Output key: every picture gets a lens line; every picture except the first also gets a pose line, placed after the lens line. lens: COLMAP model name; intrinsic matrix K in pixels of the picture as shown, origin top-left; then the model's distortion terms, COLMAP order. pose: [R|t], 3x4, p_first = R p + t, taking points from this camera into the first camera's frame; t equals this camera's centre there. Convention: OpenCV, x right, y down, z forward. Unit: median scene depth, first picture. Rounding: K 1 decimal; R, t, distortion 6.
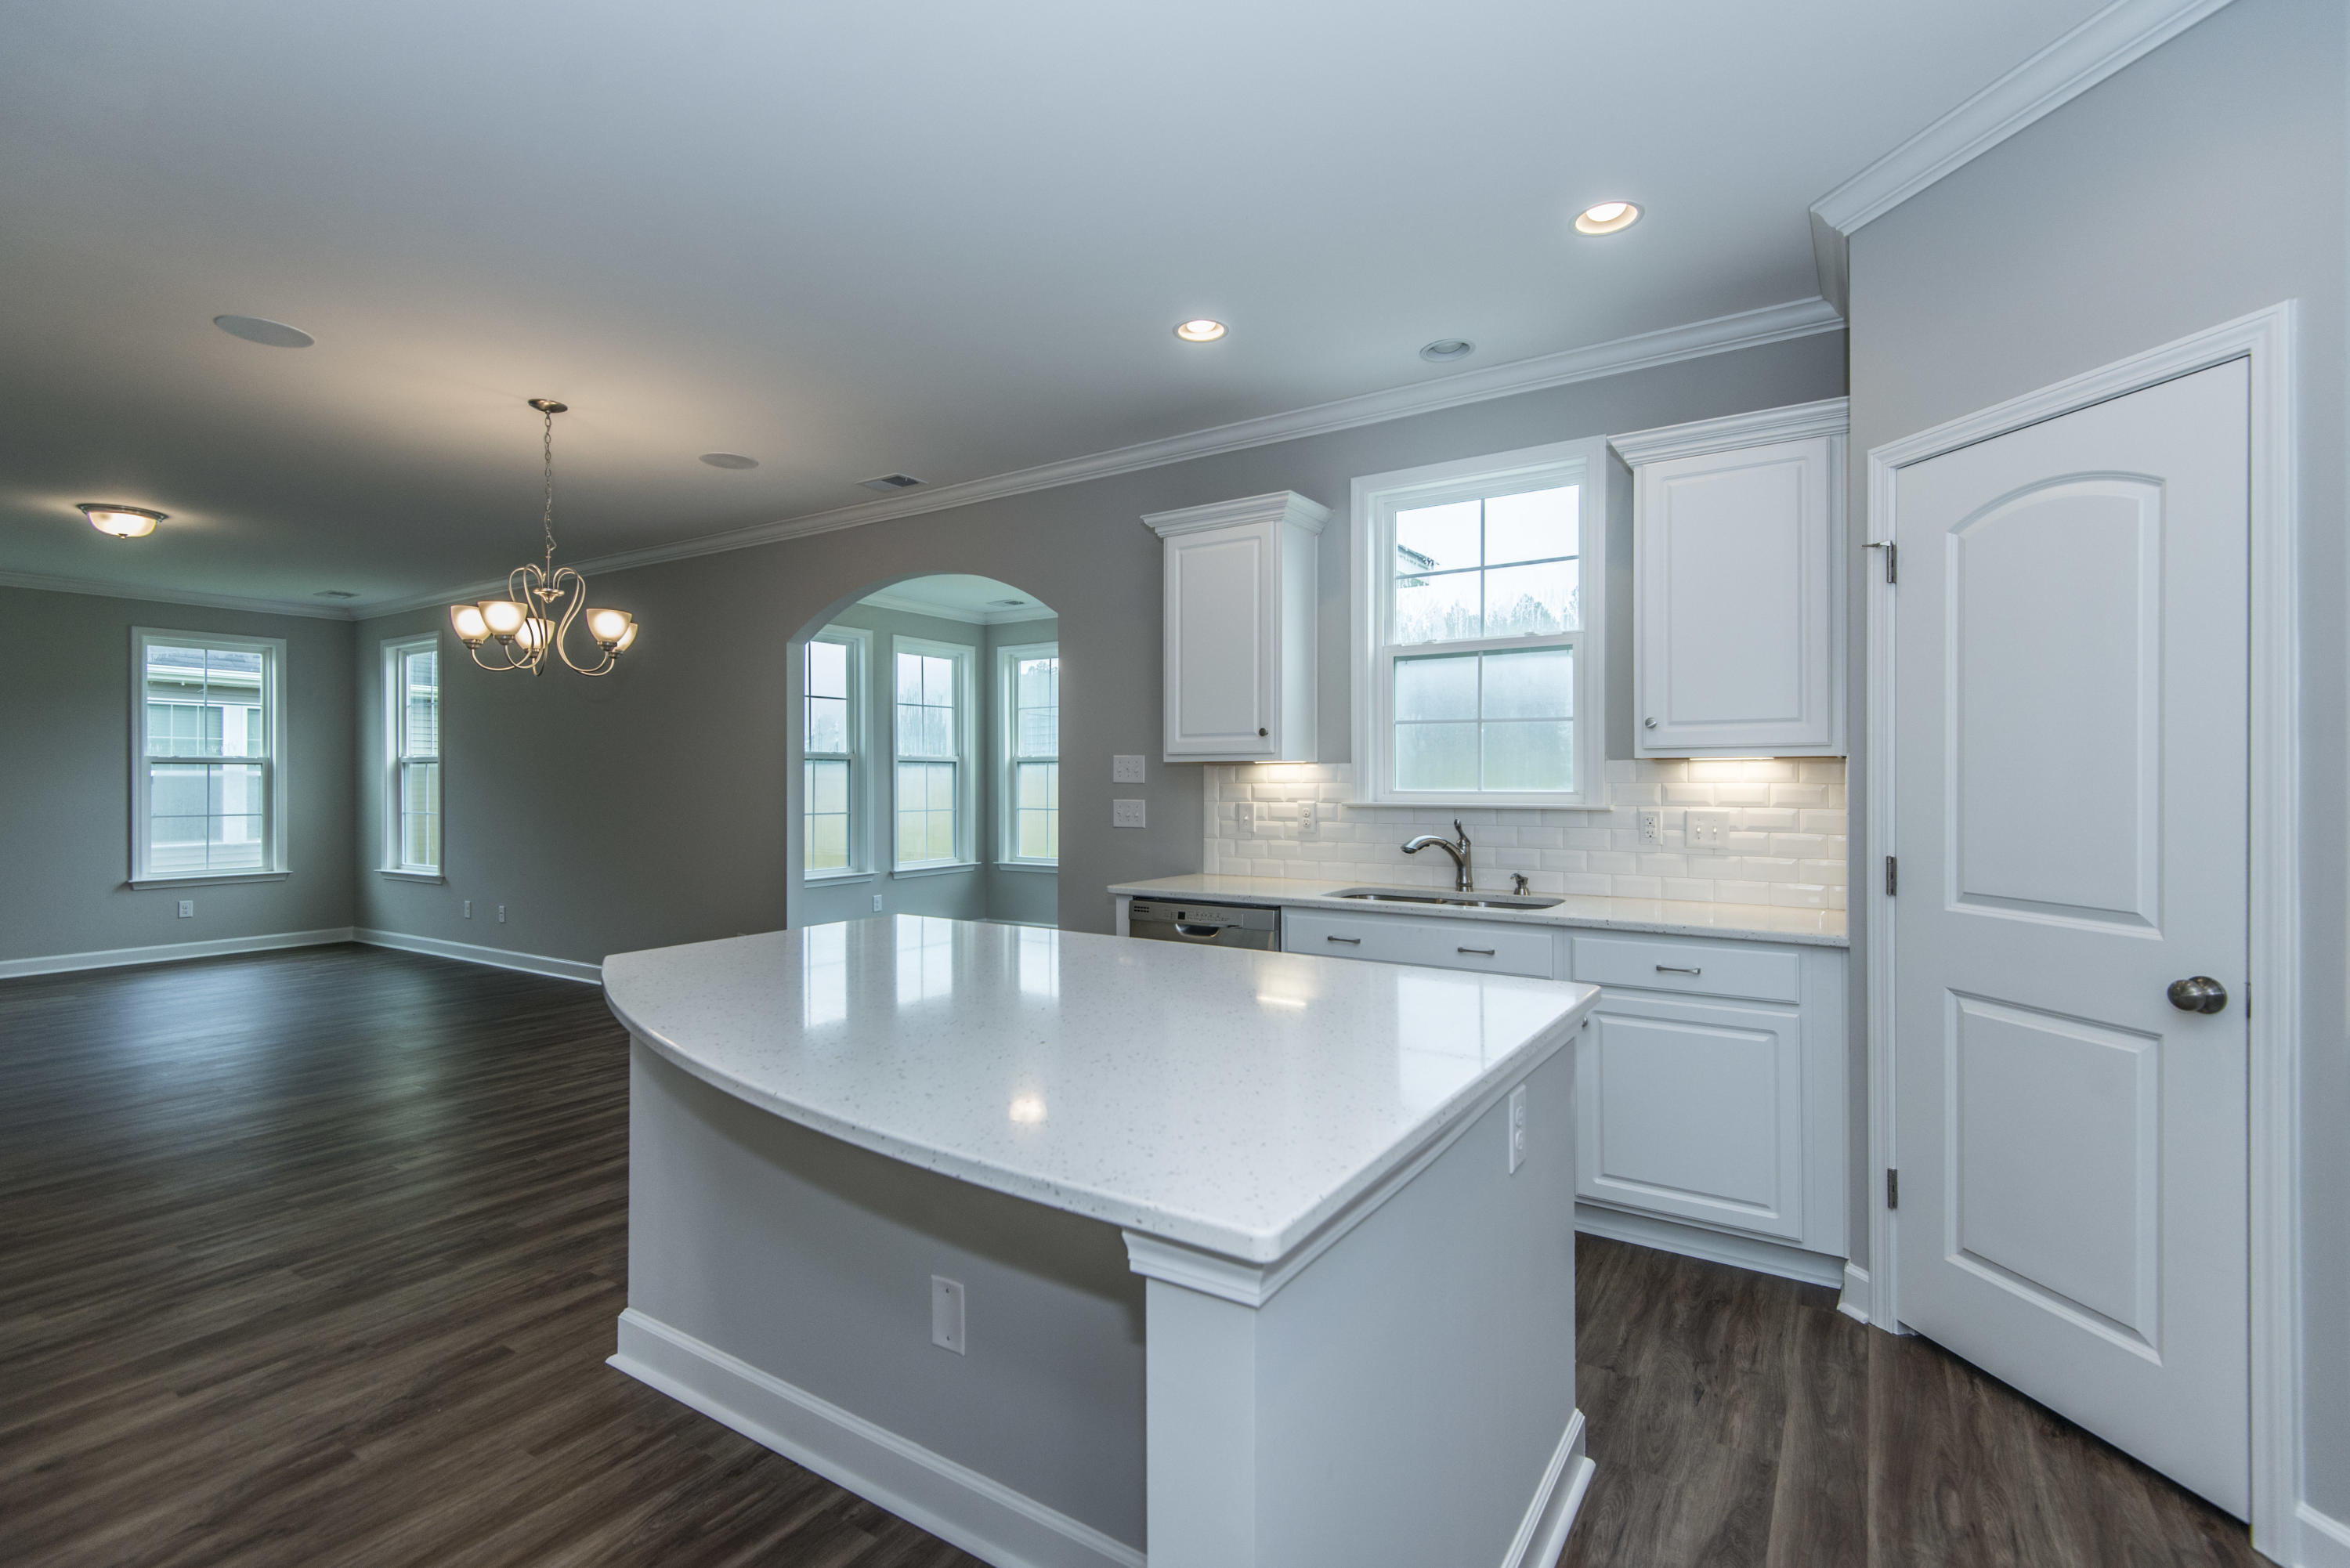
lens RADIAL K [[1067.7, 0, 1175.8], [0, 1067.7, 775.2], [0, 0, 1]] dist [0.035626, -0.018298]
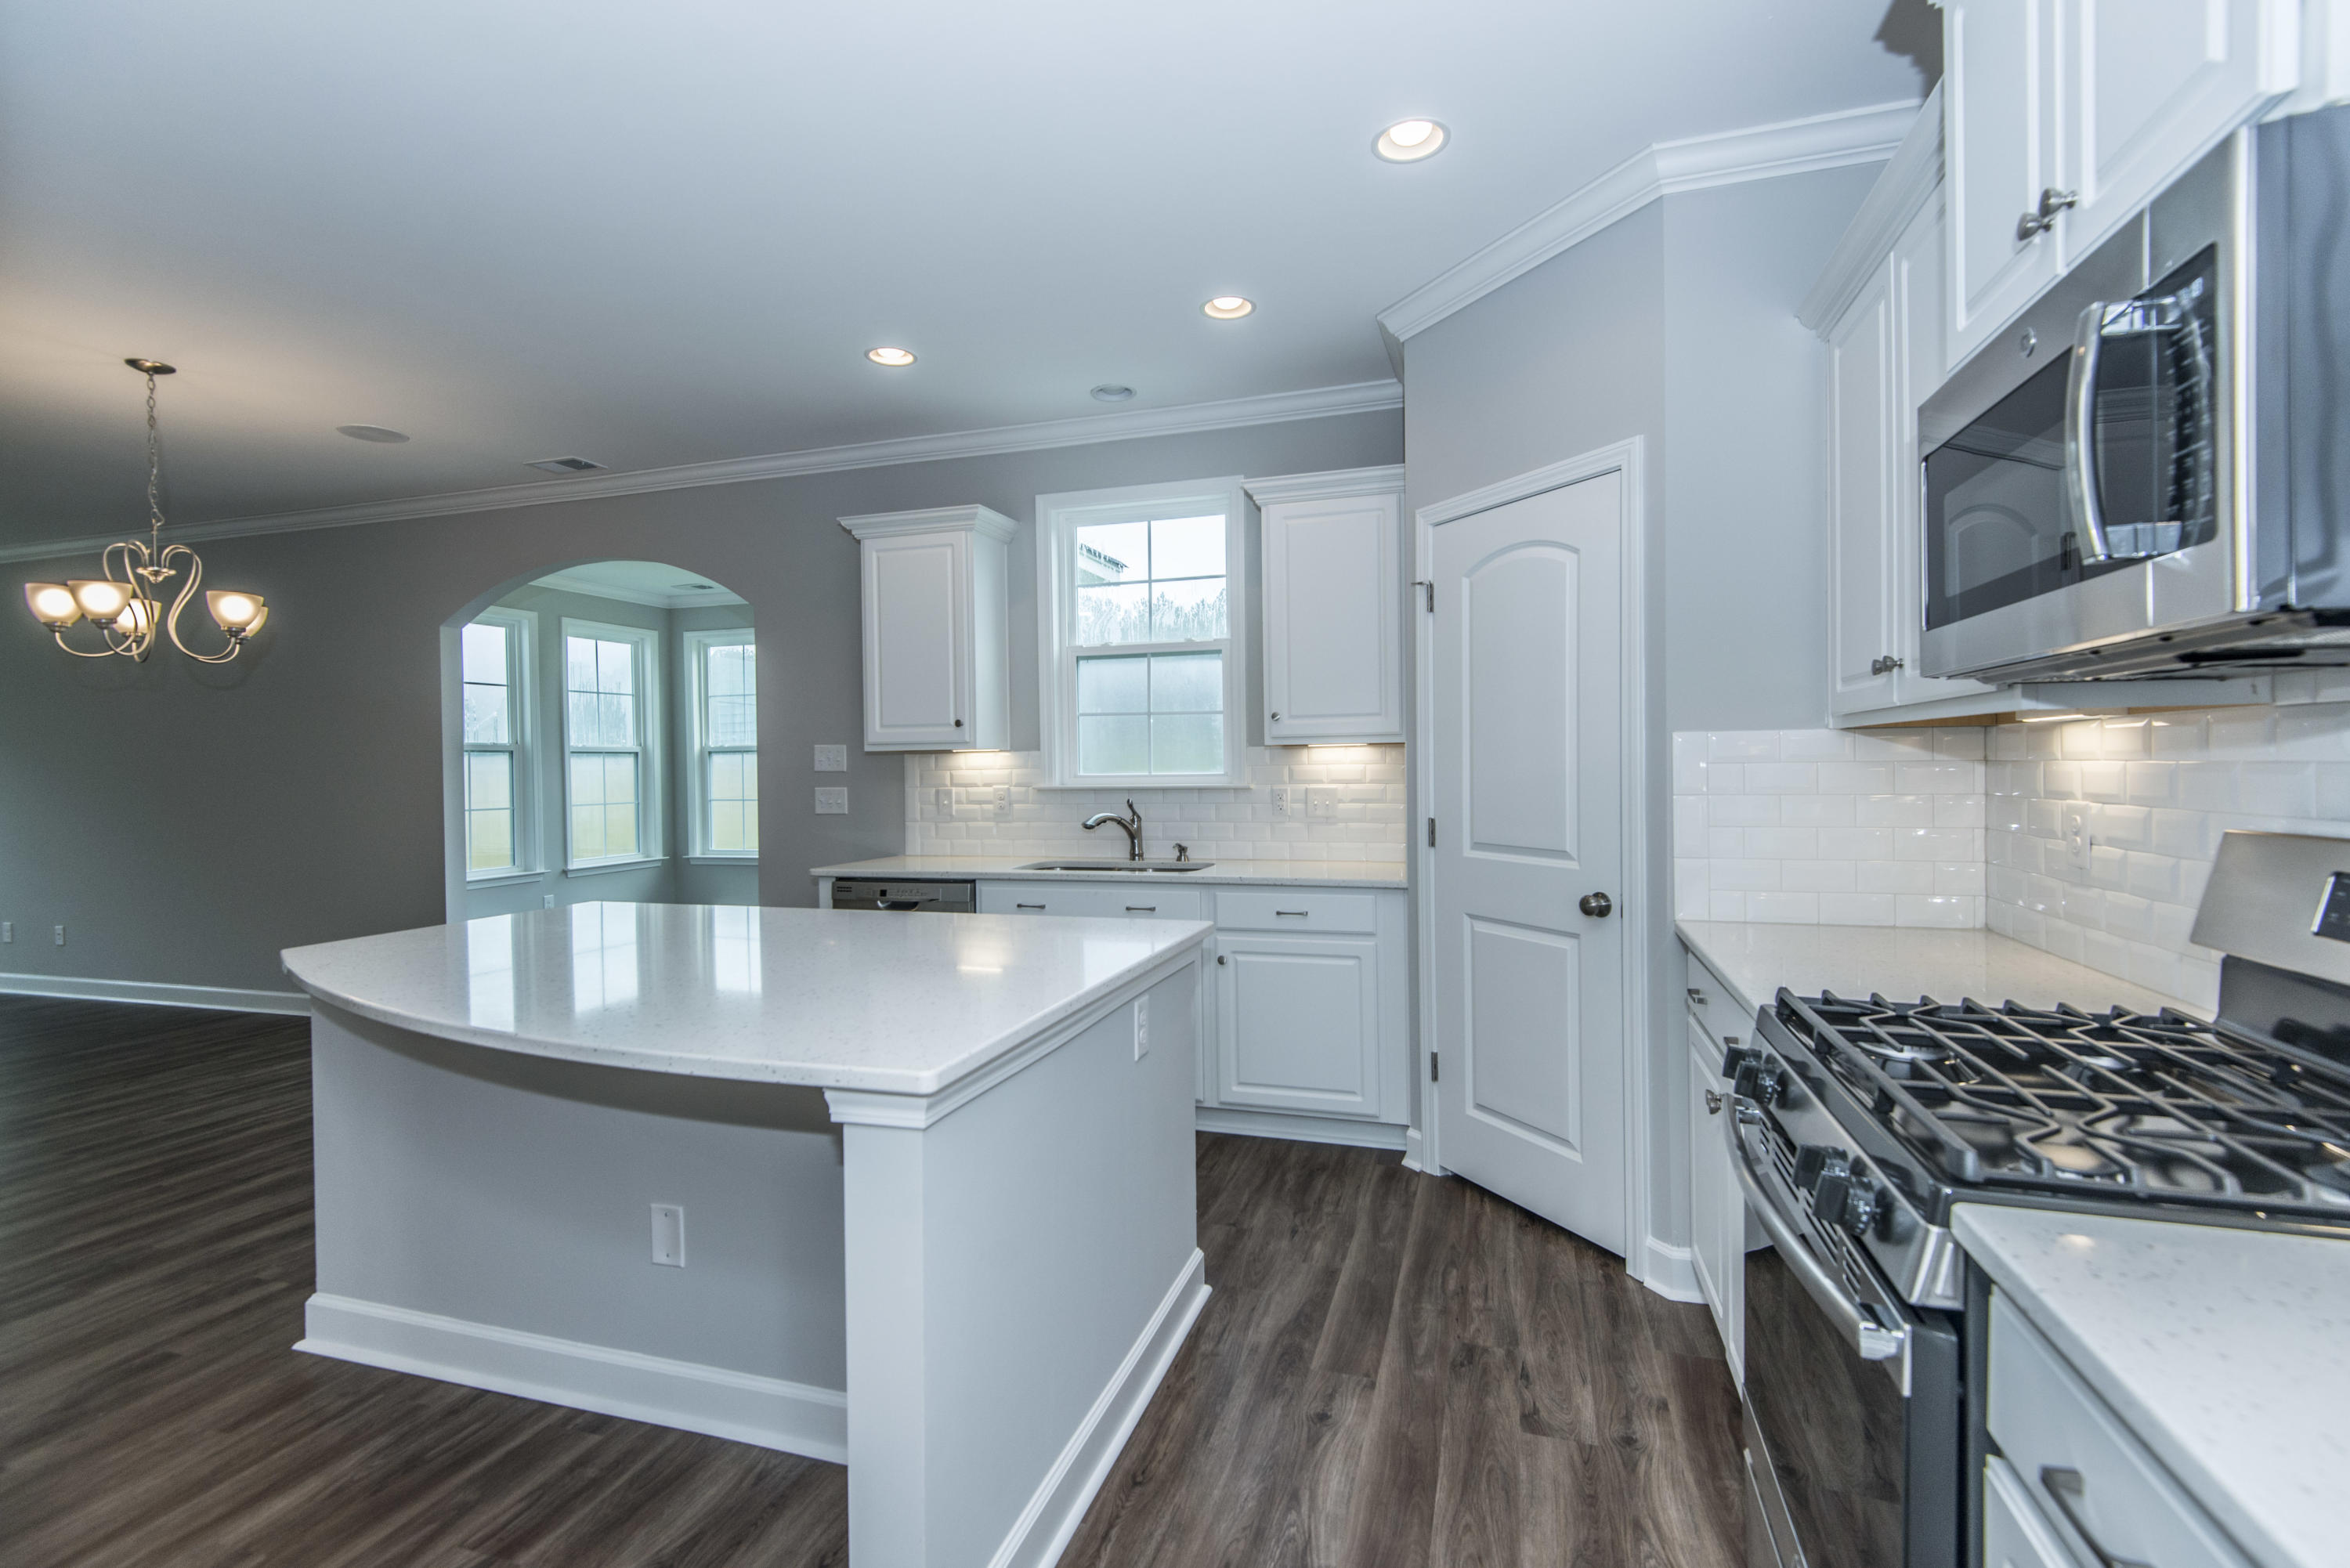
lens RADIAL K [[1067.7, 0, 1175.8], [0, 1067.7, 775.2], [0, 0, 1]] dist [0.035626, -0.018298]
pose [[0.964669, -0.014866, 0.263047, 0.008112], [0.011606, 0.999835, 0.013945, 0.000312], [-0.263211, -0.010399, 0.964682, -0.127860]]
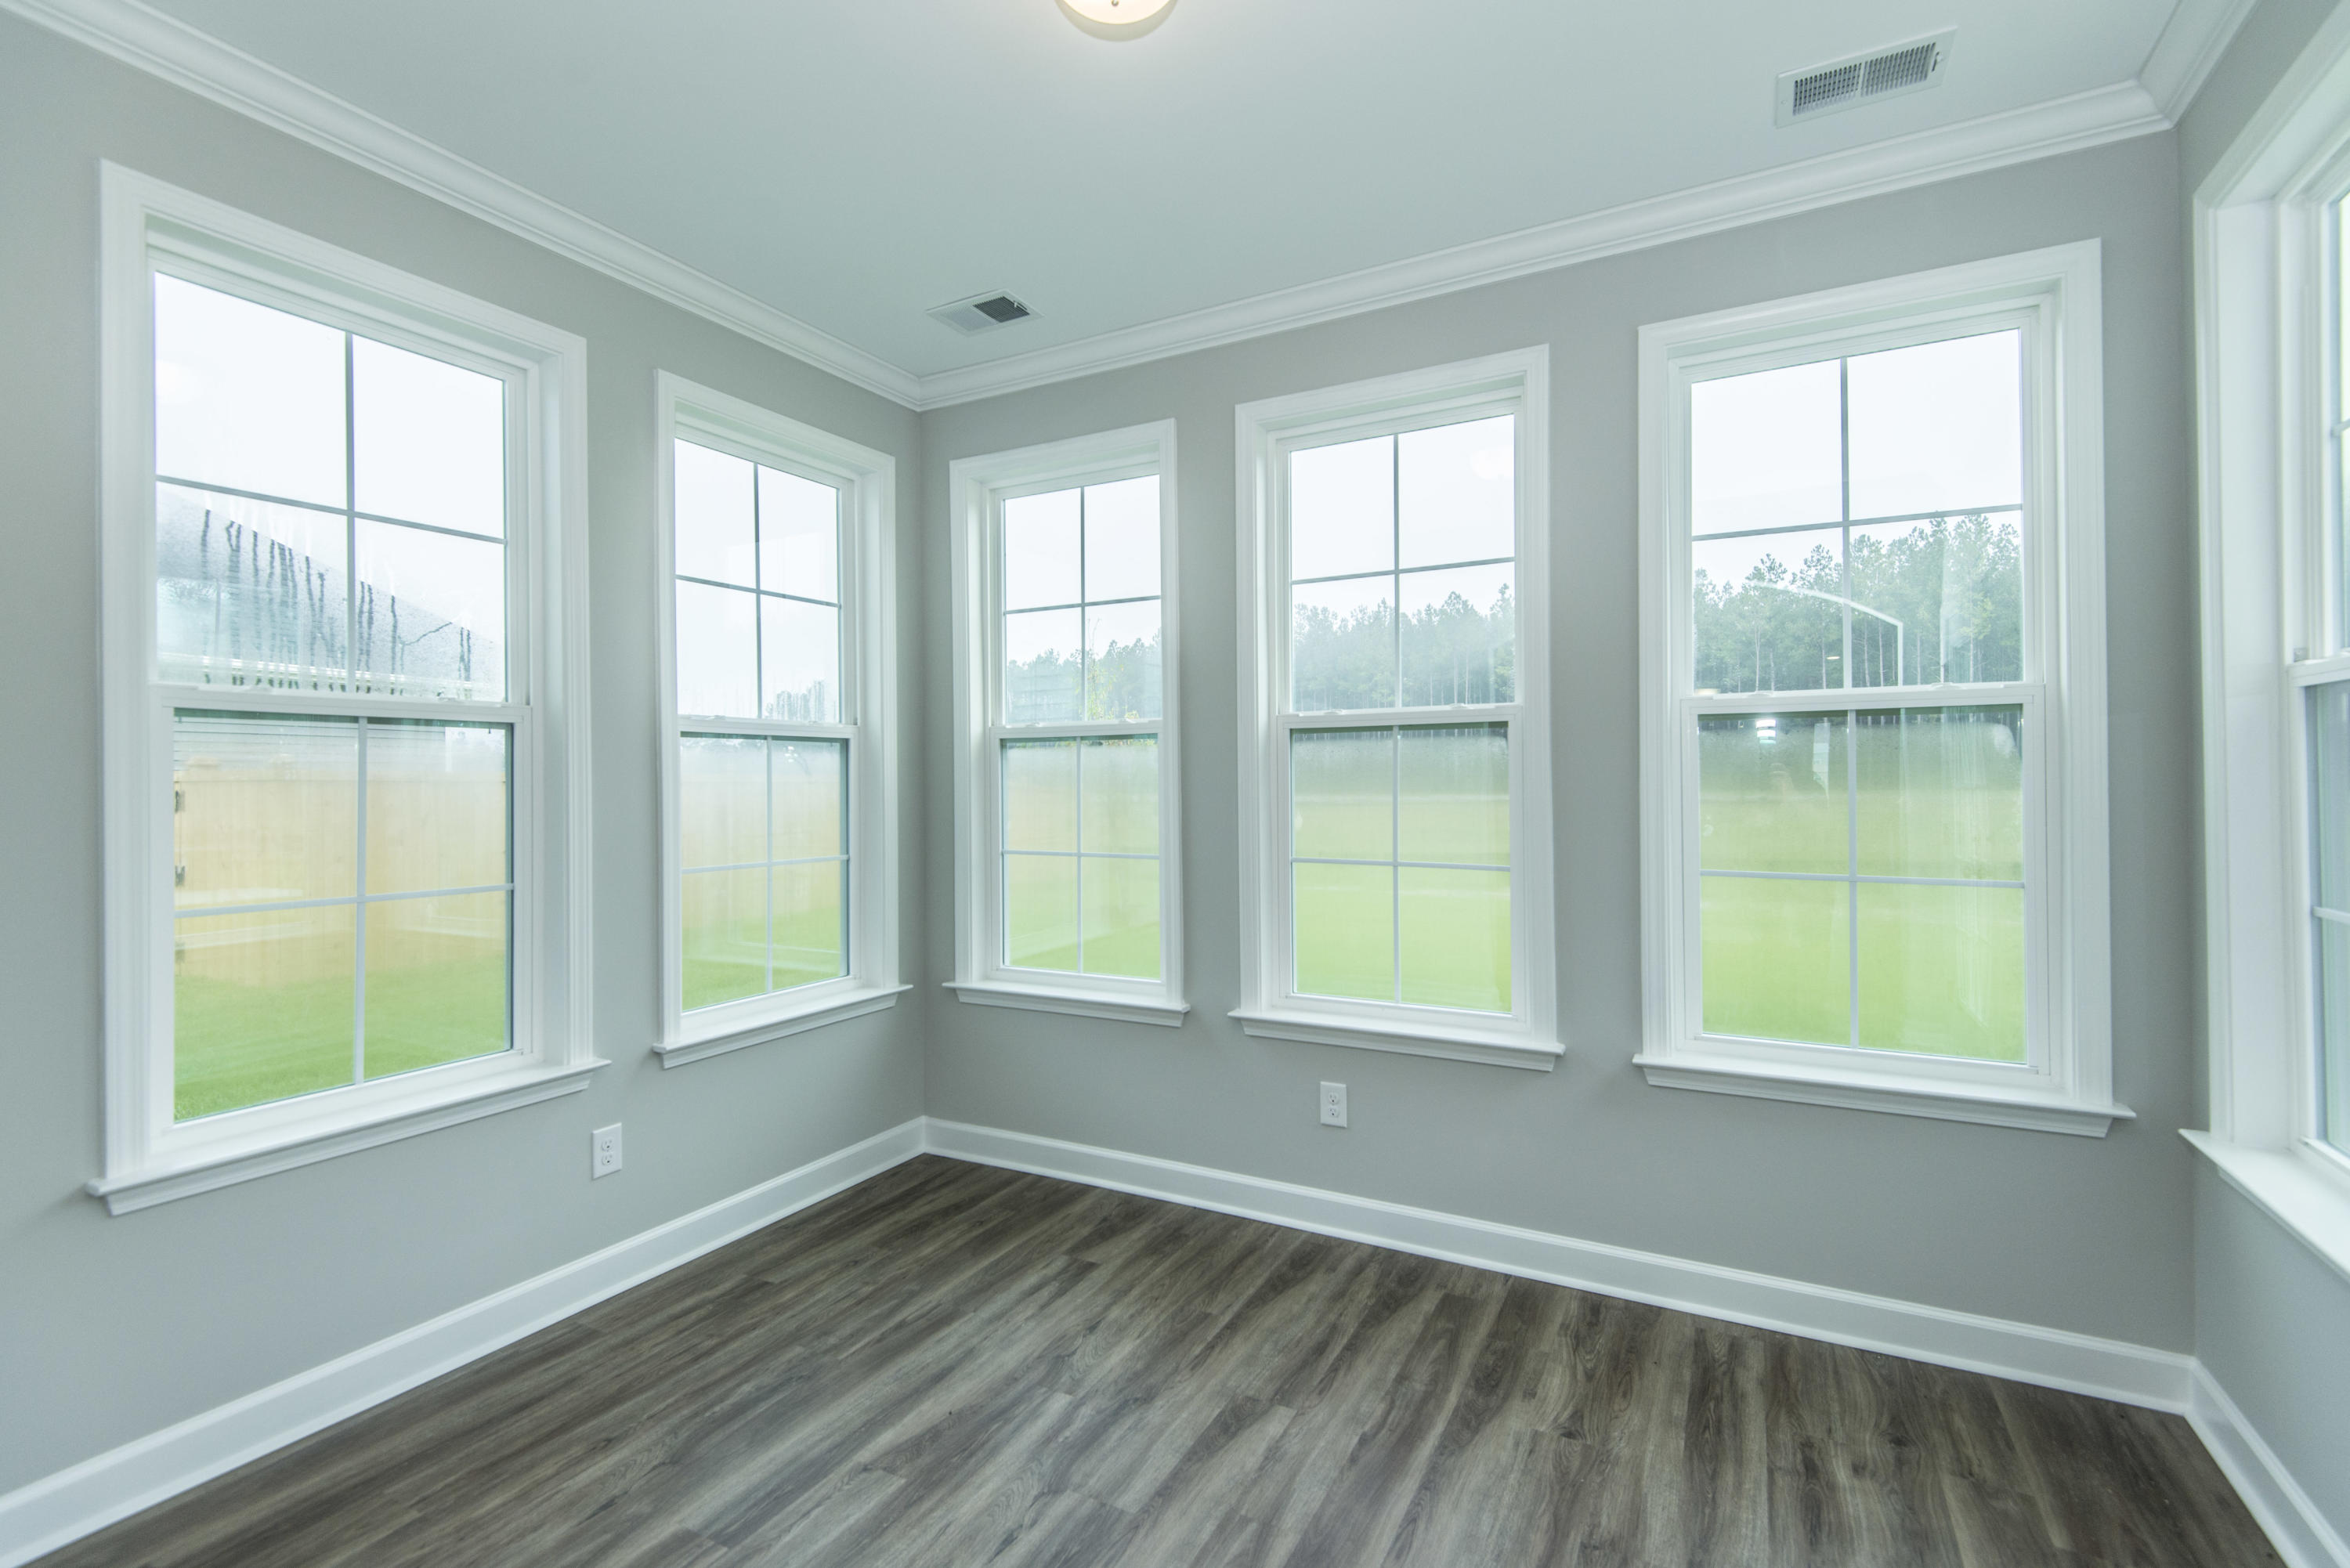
lens RADIAL K [[1067.7, 0, 1175.8], [0, 1067.7, 775.2], [0, 0, 1]] dist [0.035626, -0.018298]
pose [[0.996490, -0.005361, 0.083537, -0.326021], [0.005625, 0.999980, -0.002929, 0.008333], [-0.083520, 0.003389, 0.996500, 1.645527]]
